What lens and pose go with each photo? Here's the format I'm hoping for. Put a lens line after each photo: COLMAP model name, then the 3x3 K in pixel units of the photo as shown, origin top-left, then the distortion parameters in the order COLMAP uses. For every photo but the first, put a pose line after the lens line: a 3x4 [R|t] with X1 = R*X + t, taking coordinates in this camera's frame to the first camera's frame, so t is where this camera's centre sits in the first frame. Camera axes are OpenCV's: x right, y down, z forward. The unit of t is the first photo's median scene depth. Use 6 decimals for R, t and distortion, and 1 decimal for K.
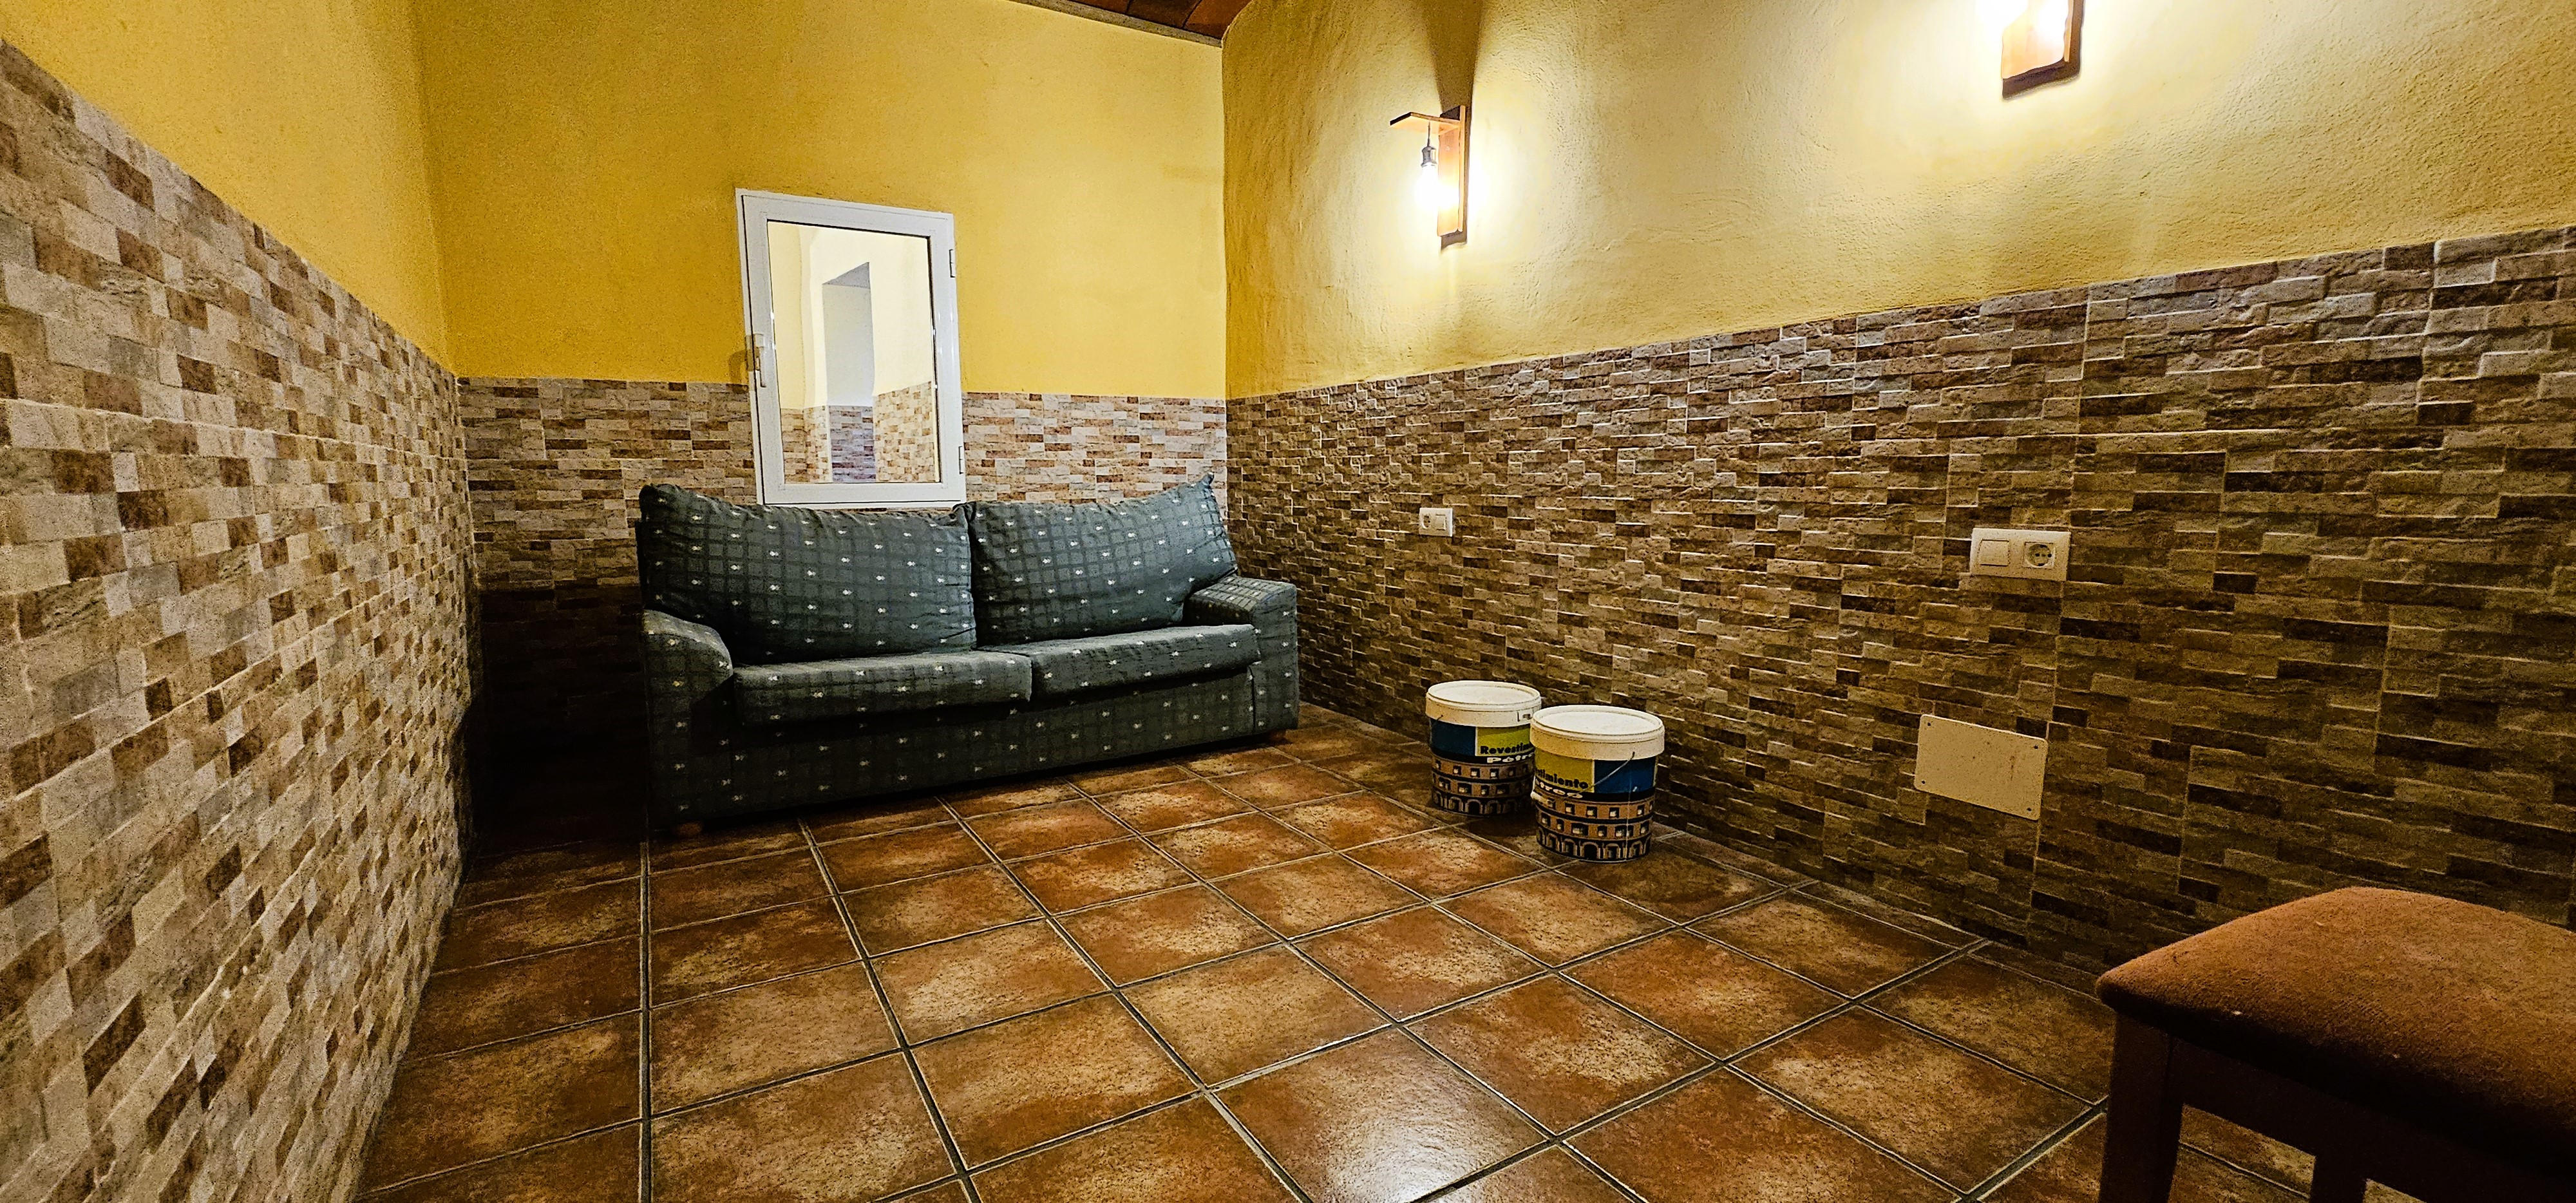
lens RADIAL K [[1040.1, 0, 1294.3], [0, 1040.1, 608.0], [0, 0, 1]] dist [-0.006714, -0.000763]
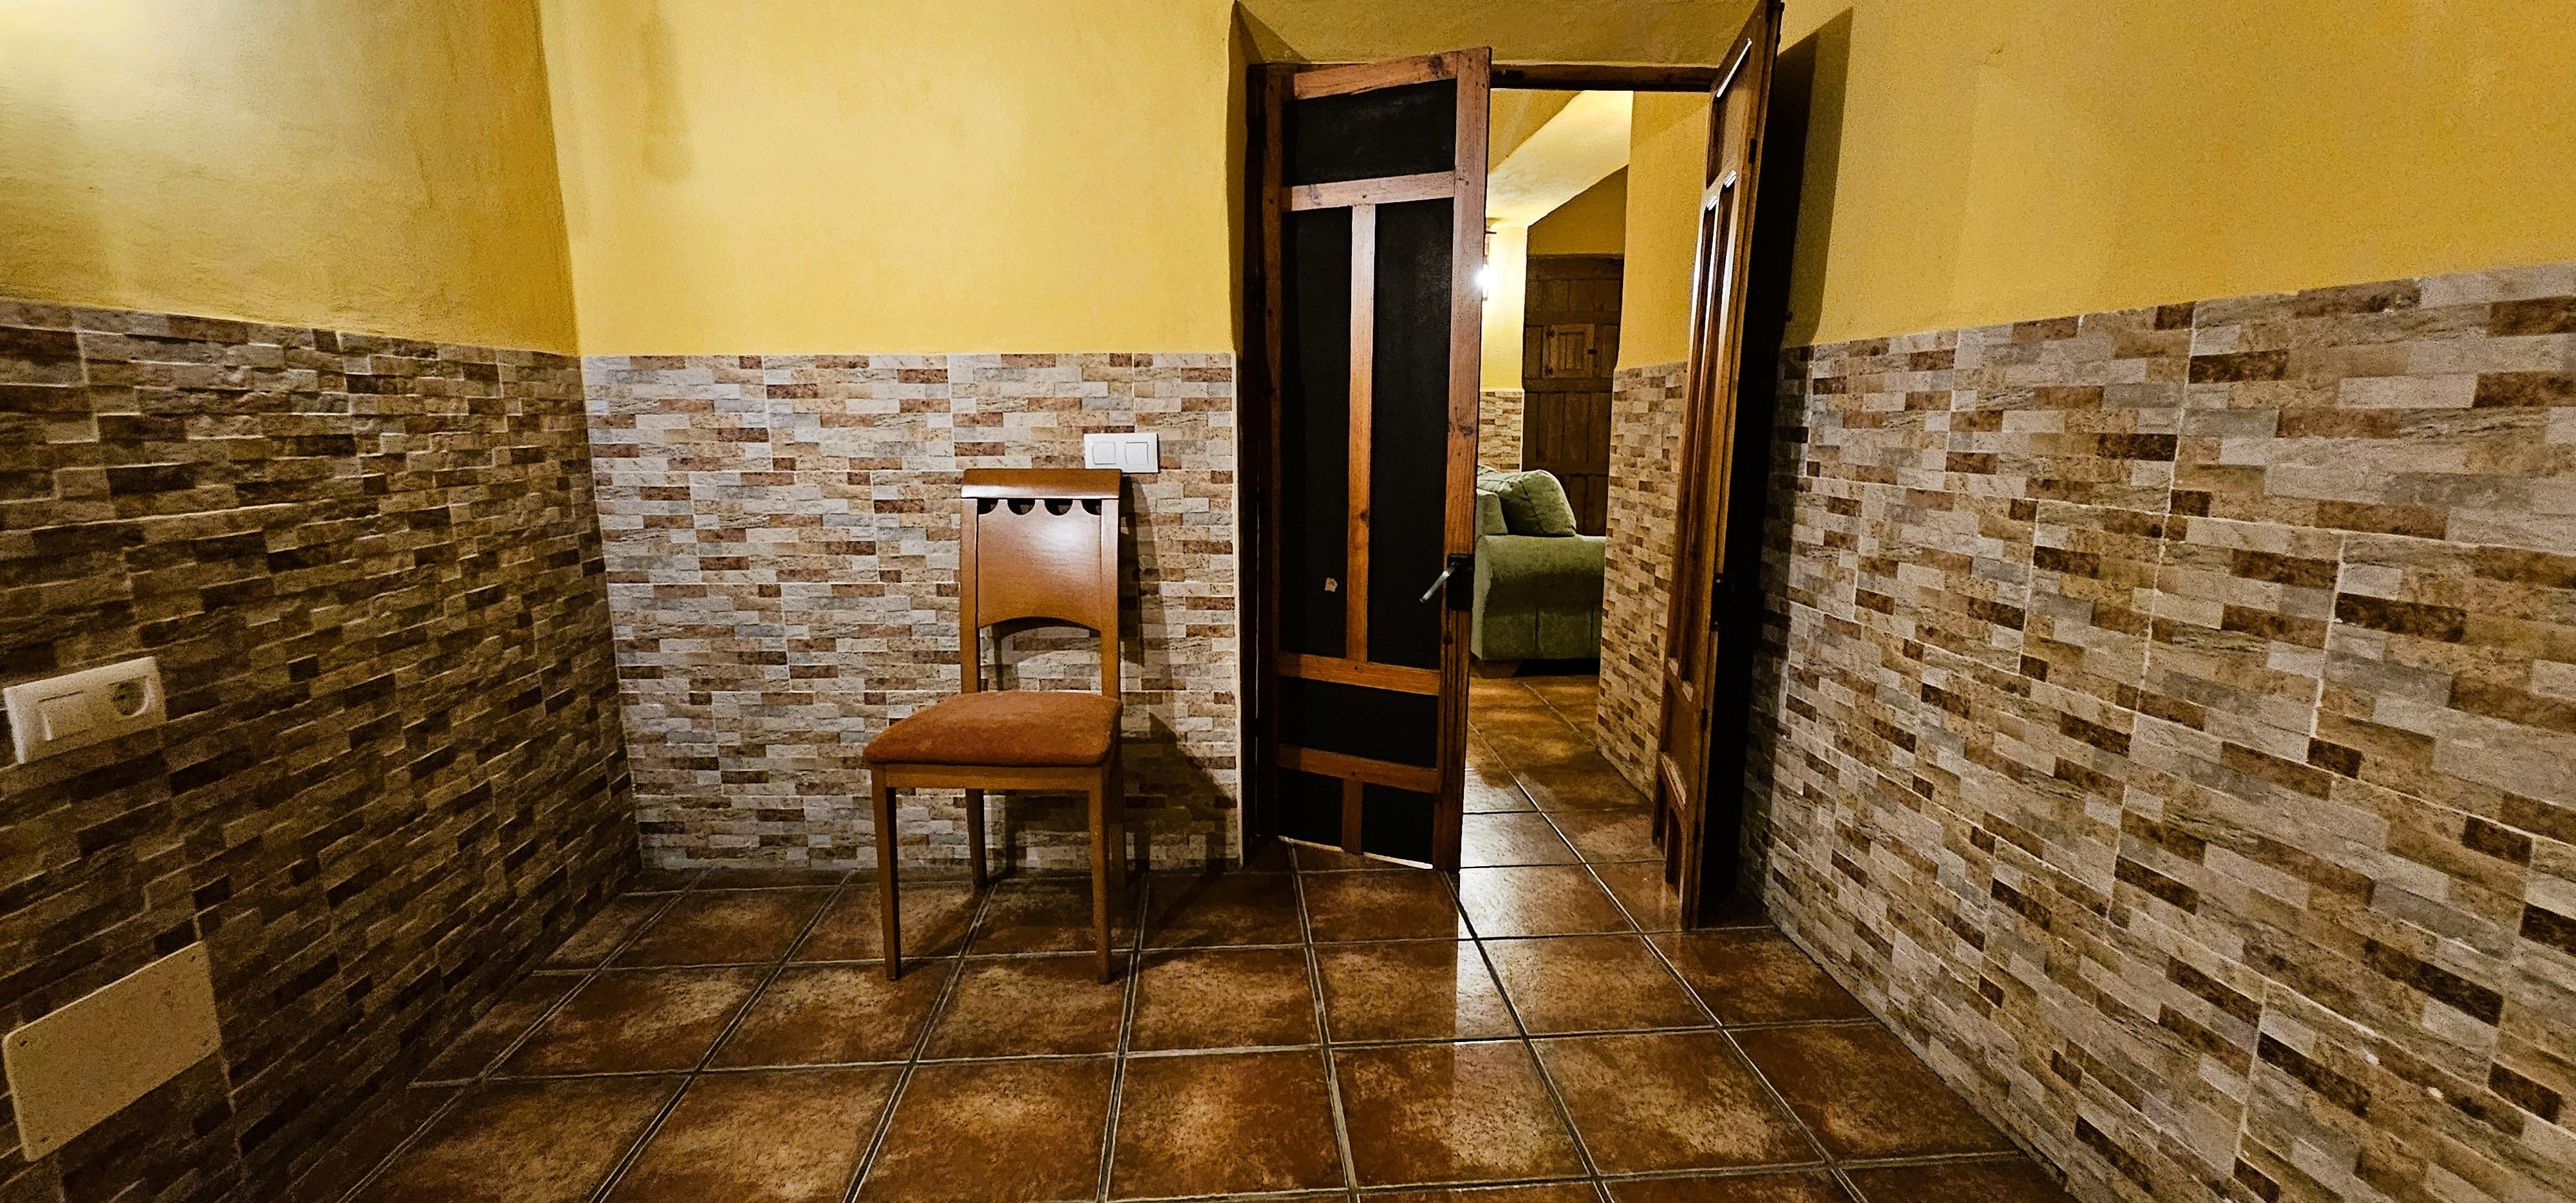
lens RADIAL K [[1040.1, 0, 1277.4], [0, 1040.1, 608.1], [0, 0, 1]] dist [-0.006714, -0.000763]
pose [[-0.881707, -0.074762, 0.465836, -0.270265], [0.070747, 0.955250, 0.287213, -0.268347], [-0.466463, 0.286194, -0.836962, 1.298473]]
